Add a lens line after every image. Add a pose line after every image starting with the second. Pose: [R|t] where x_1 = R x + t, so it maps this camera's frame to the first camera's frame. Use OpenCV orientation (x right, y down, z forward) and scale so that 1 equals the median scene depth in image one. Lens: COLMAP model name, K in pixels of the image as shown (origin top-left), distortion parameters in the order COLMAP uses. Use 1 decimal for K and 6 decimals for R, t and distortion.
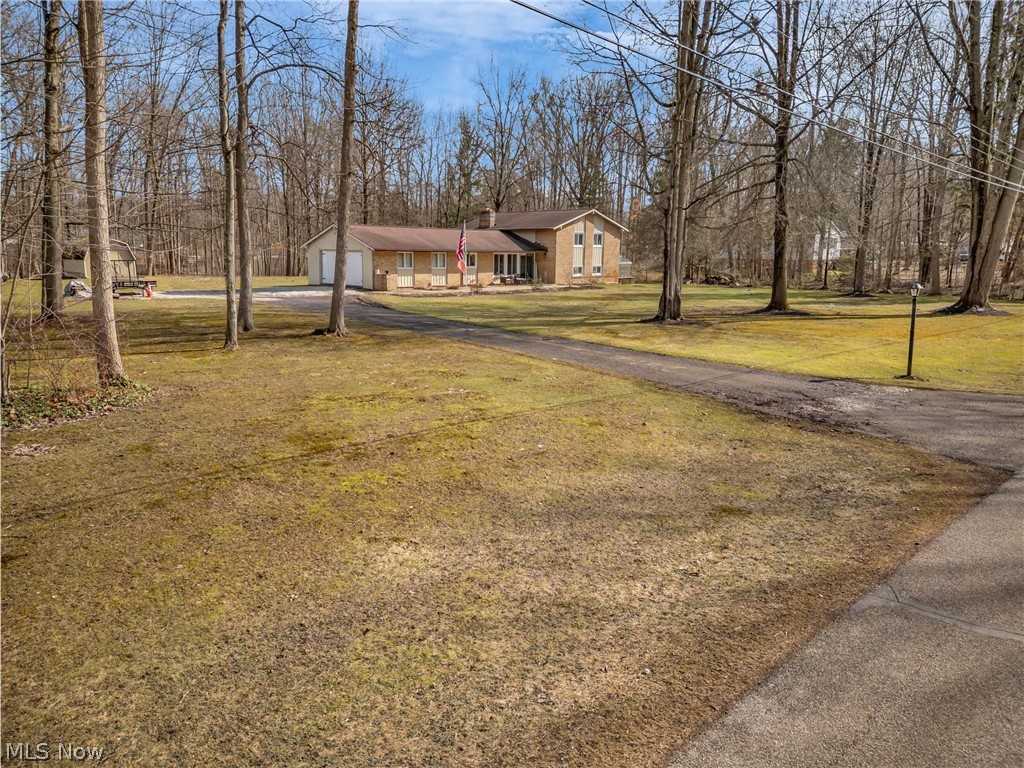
lens RADIAL K [[727.7, 0, 512.9], [0, 727.7, 378.7], [0, 0, 1]] dist [0.075143, 0.000572]
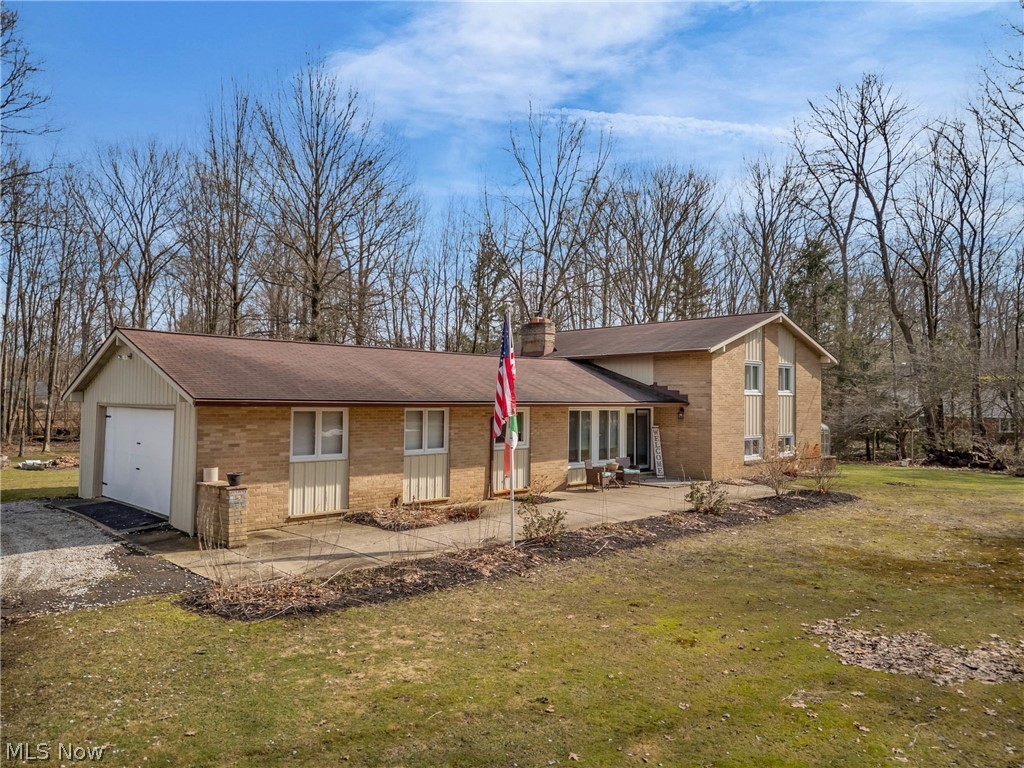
lens RADIAL K [[727.7, 0, 510.5], [0, 727.7, 382.3], [0, 0, 1]] dist [0.075143, 0.000572]
pose [[0.999842, -0.004634, -0.017183, -0.049051], [0.001065, 0.979351, -0.202165, -0.100736], [0.017765, 0.202115, 0.979201, 0.577750]]
